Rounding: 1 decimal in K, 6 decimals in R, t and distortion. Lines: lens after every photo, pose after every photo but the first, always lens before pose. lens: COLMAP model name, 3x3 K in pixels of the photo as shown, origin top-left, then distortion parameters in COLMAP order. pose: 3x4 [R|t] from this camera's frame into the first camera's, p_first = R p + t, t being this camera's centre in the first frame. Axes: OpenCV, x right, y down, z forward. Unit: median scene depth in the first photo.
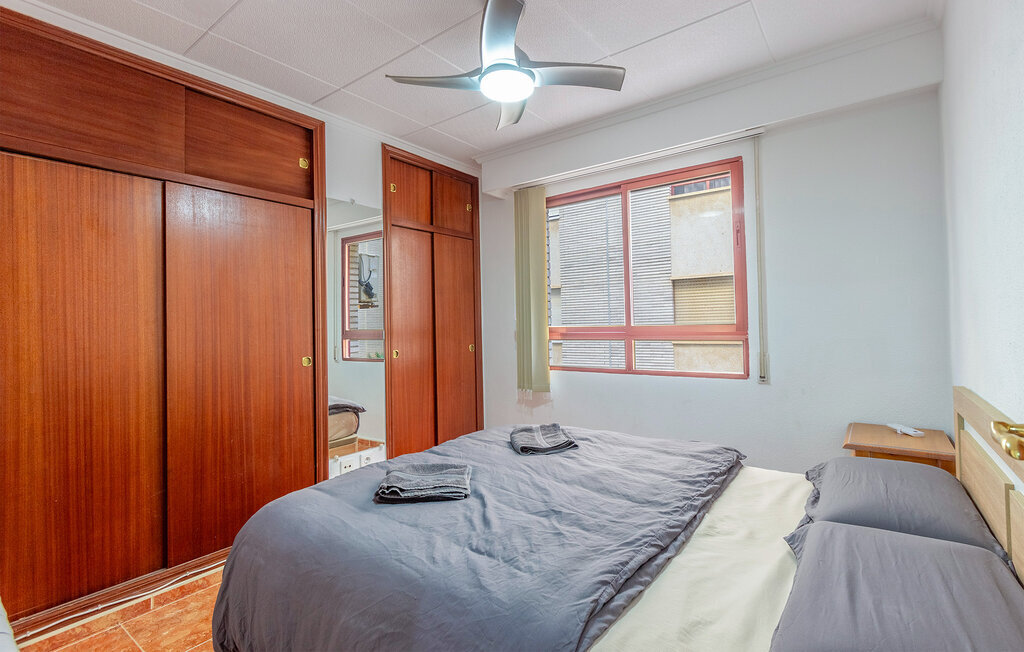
lens RADIAL K [[467.9, 0, 523.2], [0, 467.9, 312.3], [0, 0, 1]] dist [0.000485, -0.000015]
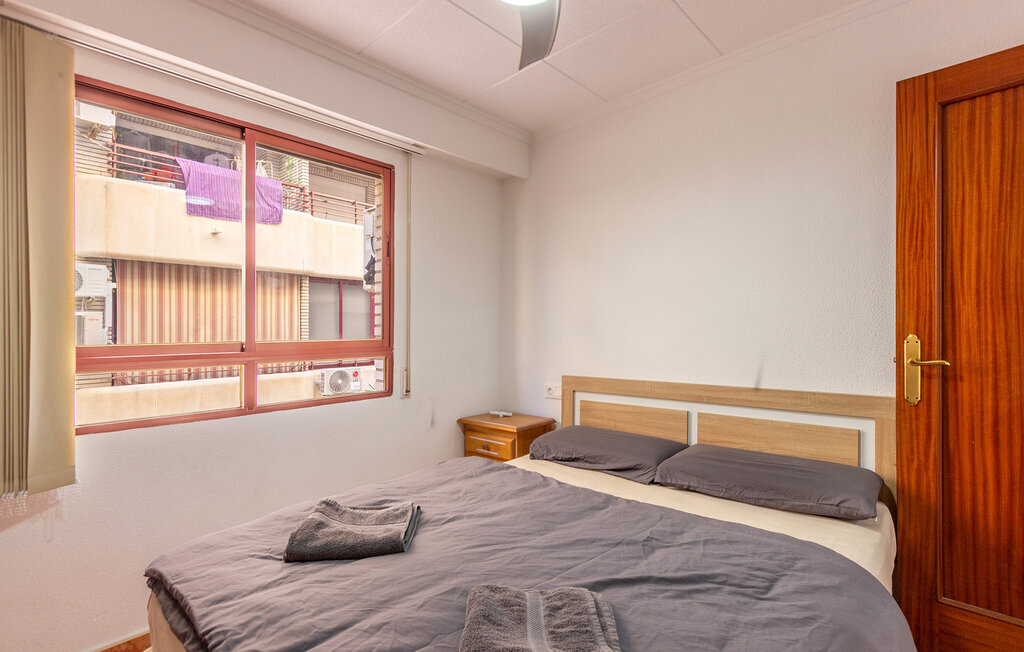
lens RADIAL K [[481.6, 0, 512.0], [0, 481.6, 326.0], [0, 0, 1]] dist [0.001332, 0.000237]
pose [[0.106872, 0.036255, 0.993612, -0.492244], [-0.010720, 0.999319, -0.035310, 0.031989], [-0.994215, -0.006878, 0.107188, 0.650986]]
